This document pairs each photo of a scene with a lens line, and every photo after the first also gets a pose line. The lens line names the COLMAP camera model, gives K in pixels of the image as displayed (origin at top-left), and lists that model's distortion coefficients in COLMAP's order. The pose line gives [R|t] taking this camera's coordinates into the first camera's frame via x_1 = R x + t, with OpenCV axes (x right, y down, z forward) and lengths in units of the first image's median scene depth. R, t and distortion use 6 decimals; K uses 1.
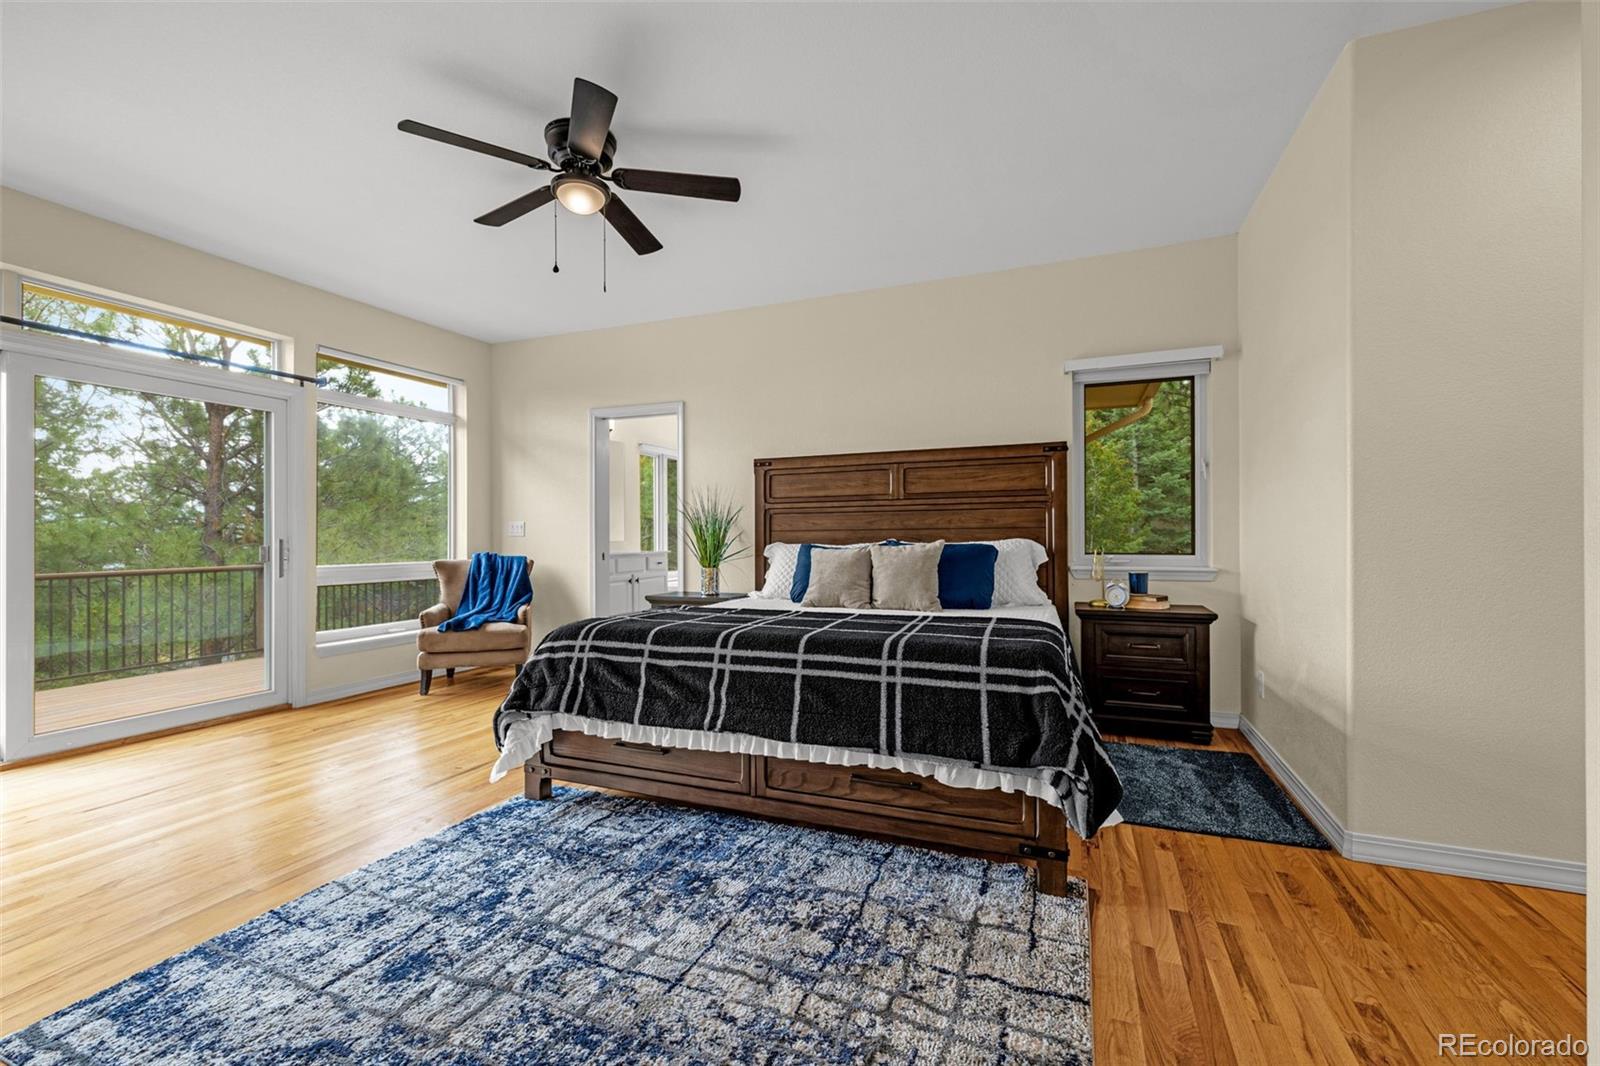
lens RADIAL K [[670.3, 0, 800.0], [0, 670.3, 533.0], [0, 0, 1]] dist [0.019338, -0.009411]
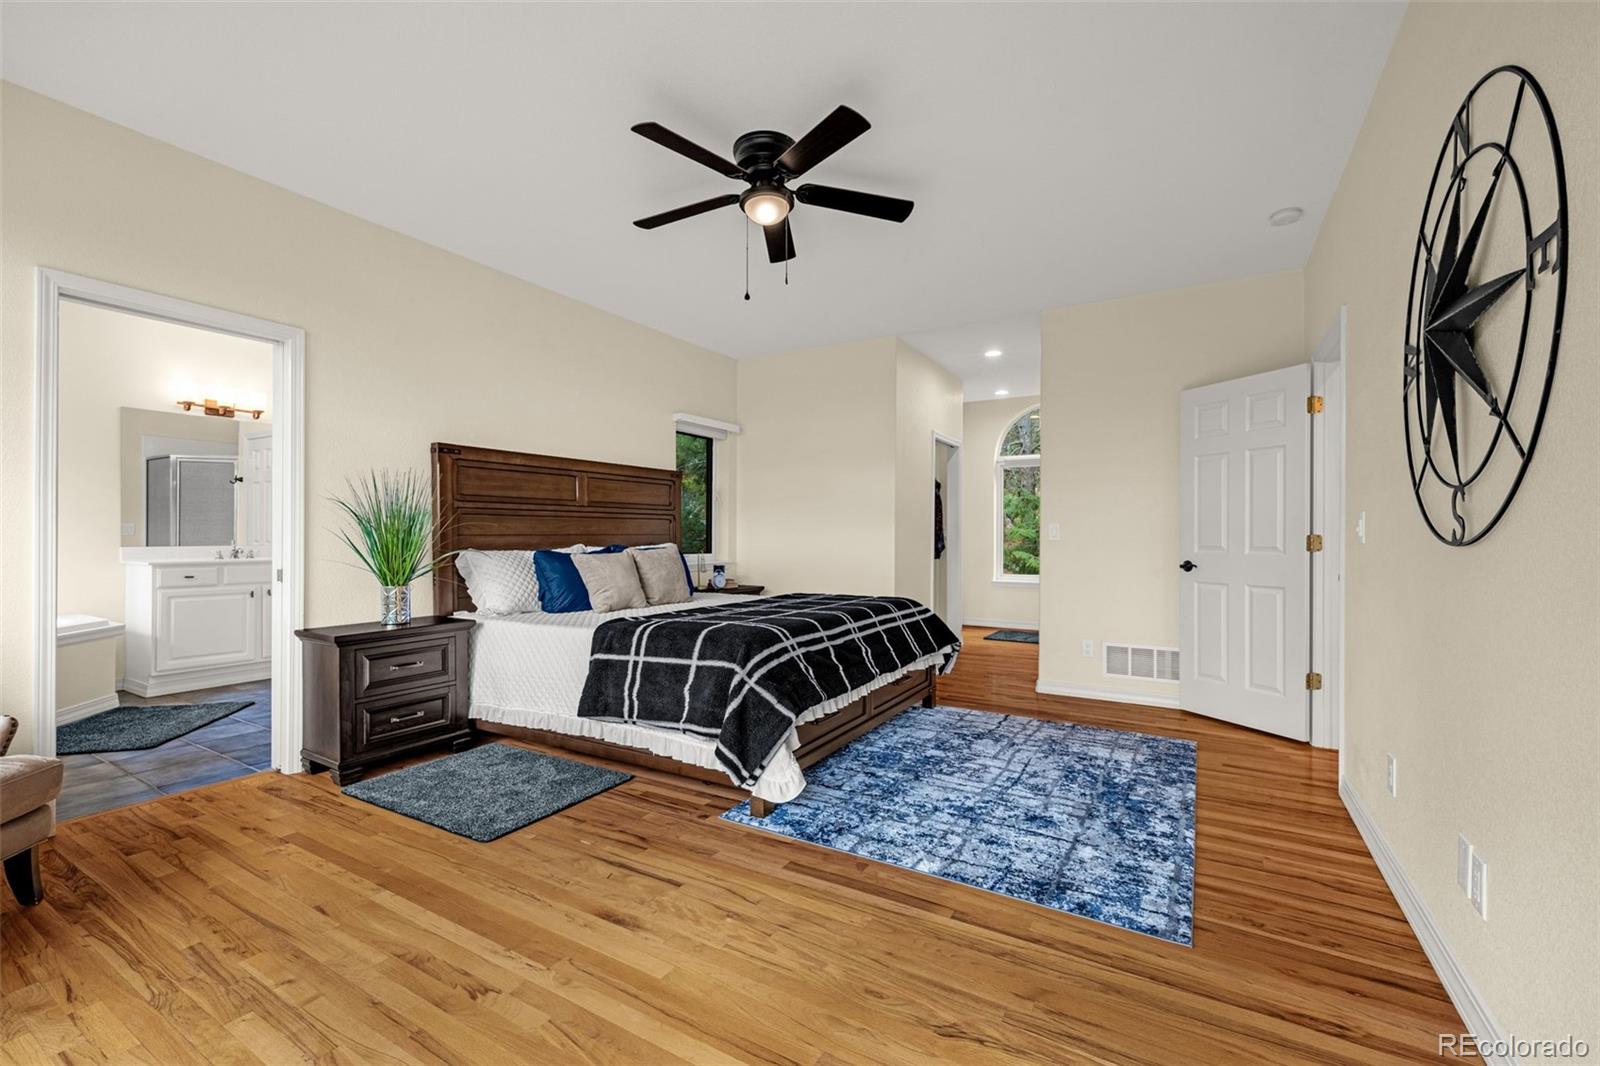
lens RADIAL K [[682.0, 0, 800.0], [0, 682.0, 533.0], [0, 0, 1]] dist [-0.000497, -0.000010]
pose [[0.146011, 0.010714, 0.989225, -1.660085], [-0.002119, 0.999942, -0.010518, 0.004061], [-0.989281, -0.000560, 0.146026, 0.994243]]
